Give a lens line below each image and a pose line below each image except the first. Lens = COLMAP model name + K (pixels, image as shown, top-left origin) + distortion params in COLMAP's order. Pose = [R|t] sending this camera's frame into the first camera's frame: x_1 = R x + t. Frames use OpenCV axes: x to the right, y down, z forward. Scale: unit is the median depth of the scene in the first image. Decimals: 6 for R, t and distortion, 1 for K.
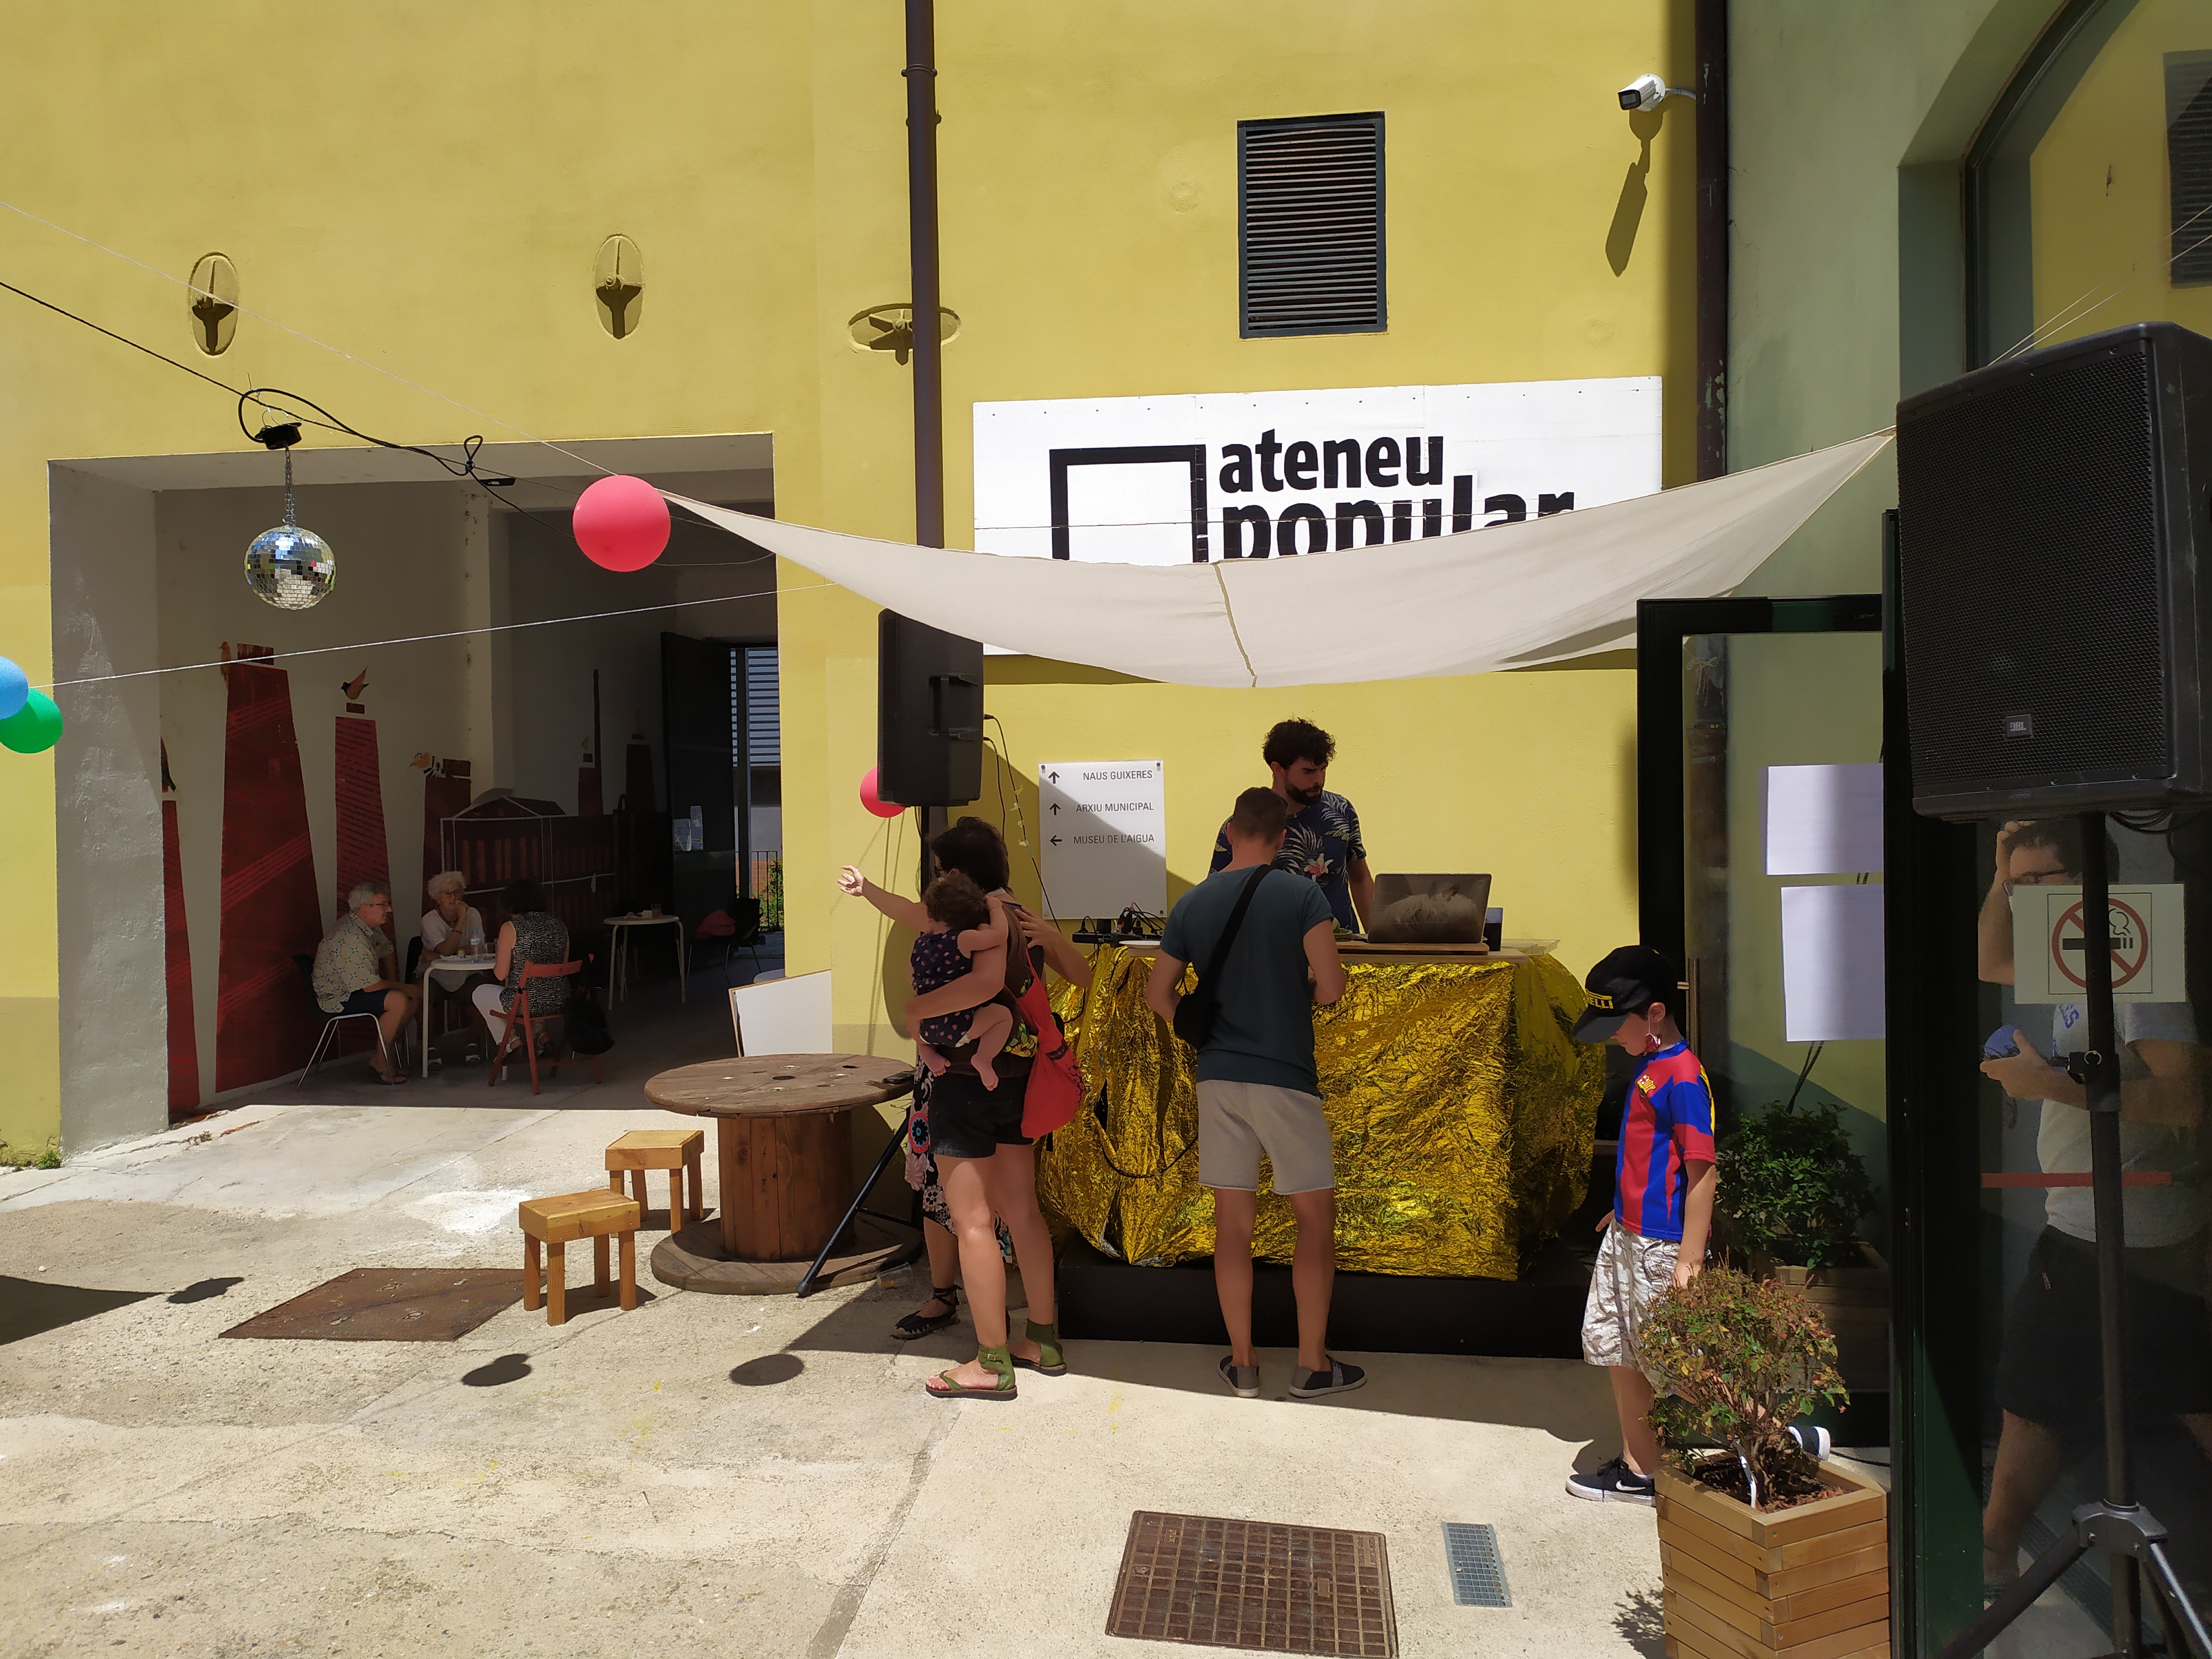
lens RADIAL K [[1691.2, 0, 1106.0], [0, 1691.2, 829.5], [0, 0, 1]] dist [0.038106, -0.076575]
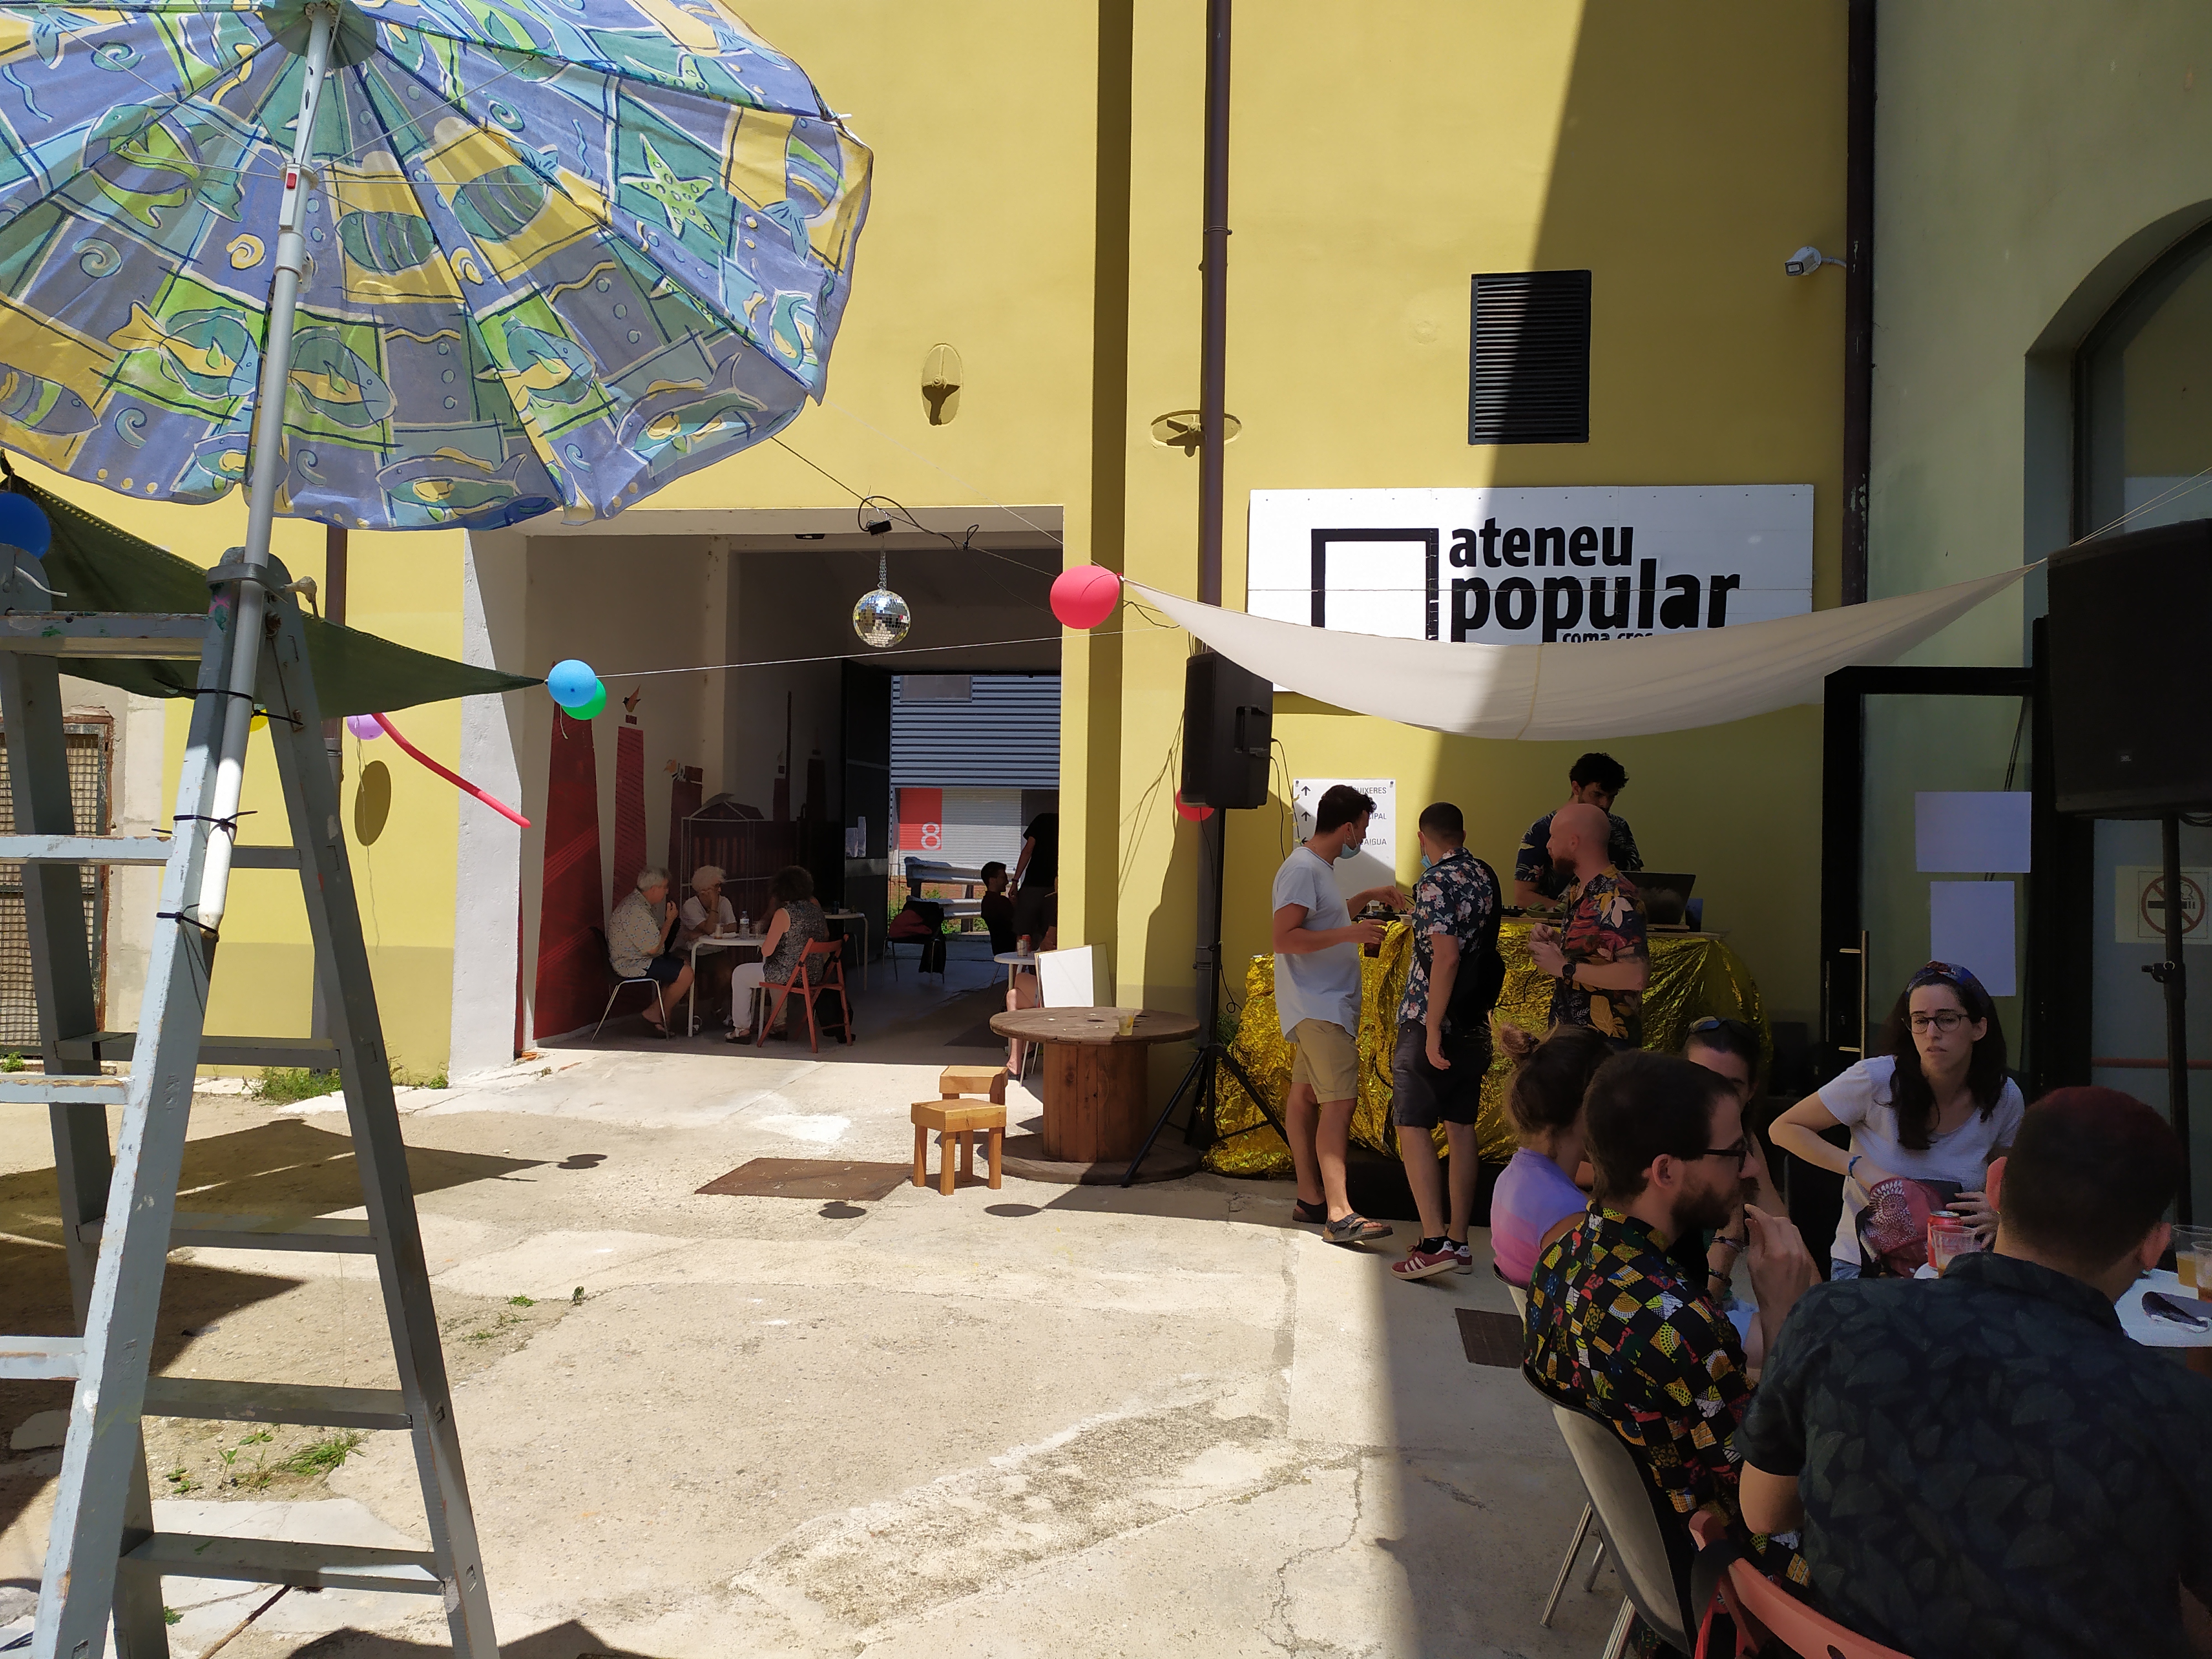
lens RADIAL K [[1645.9, 0, 1105.2], [0, 1645.9, 801.0], [0, 0, 1]] dist [0.011020, 0.006556]
pose [[0.998557, 0.031816, -0.043256, -0.128859], [-0.033296, 0.998870, -0.033926, 0.023315], [0.042128, 0.035318, 0.998488, -0.218123]]
